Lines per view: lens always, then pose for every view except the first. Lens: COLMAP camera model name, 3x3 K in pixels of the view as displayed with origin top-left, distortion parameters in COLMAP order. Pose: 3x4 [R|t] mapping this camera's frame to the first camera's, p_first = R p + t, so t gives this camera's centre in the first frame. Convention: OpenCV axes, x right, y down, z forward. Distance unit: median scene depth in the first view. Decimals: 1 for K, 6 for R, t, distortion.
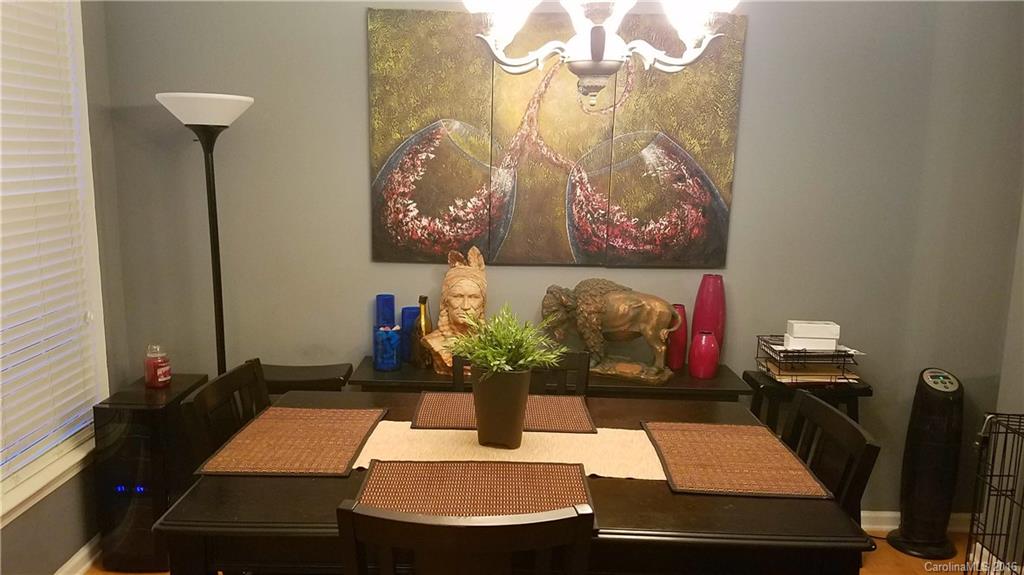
lens RADIAL K [[770.4, 0, 512.3], [0, 770.4, 290.2], [0, 0, 1]] dist [0.002523, -0.008199]
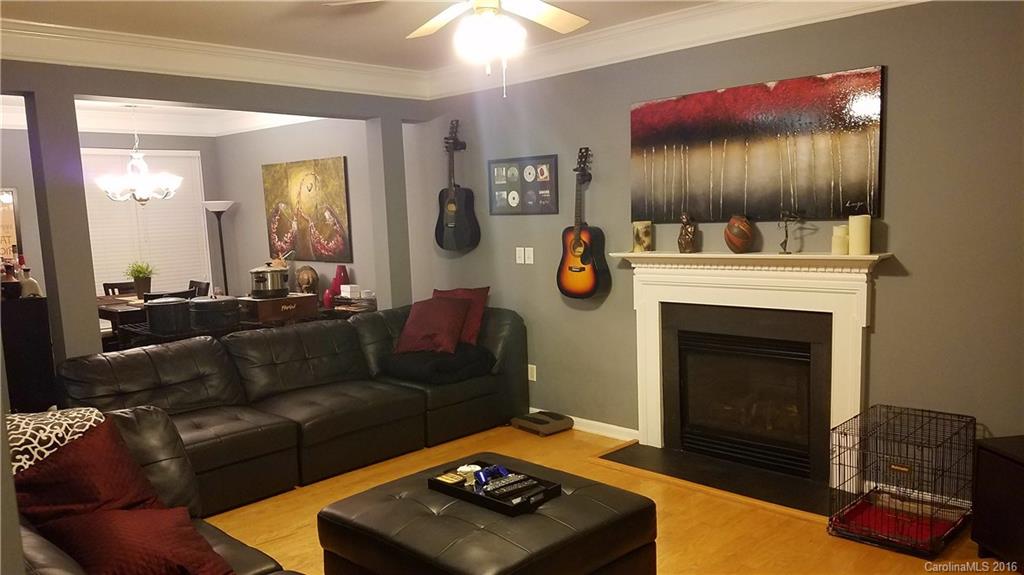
lens RADIAL K [[770.4, 0, 514.2], [0, 770.4, 293.1], [0, 0, 1]] dist [0.002523, -0.008199]
pose [[0.723712, 0.040407, -0.688919, 2.252304], [-0.081388, 0.996315, -0.027062, 0.083898], [0.685286, 0.075655, 0.724333, -0.313222]]
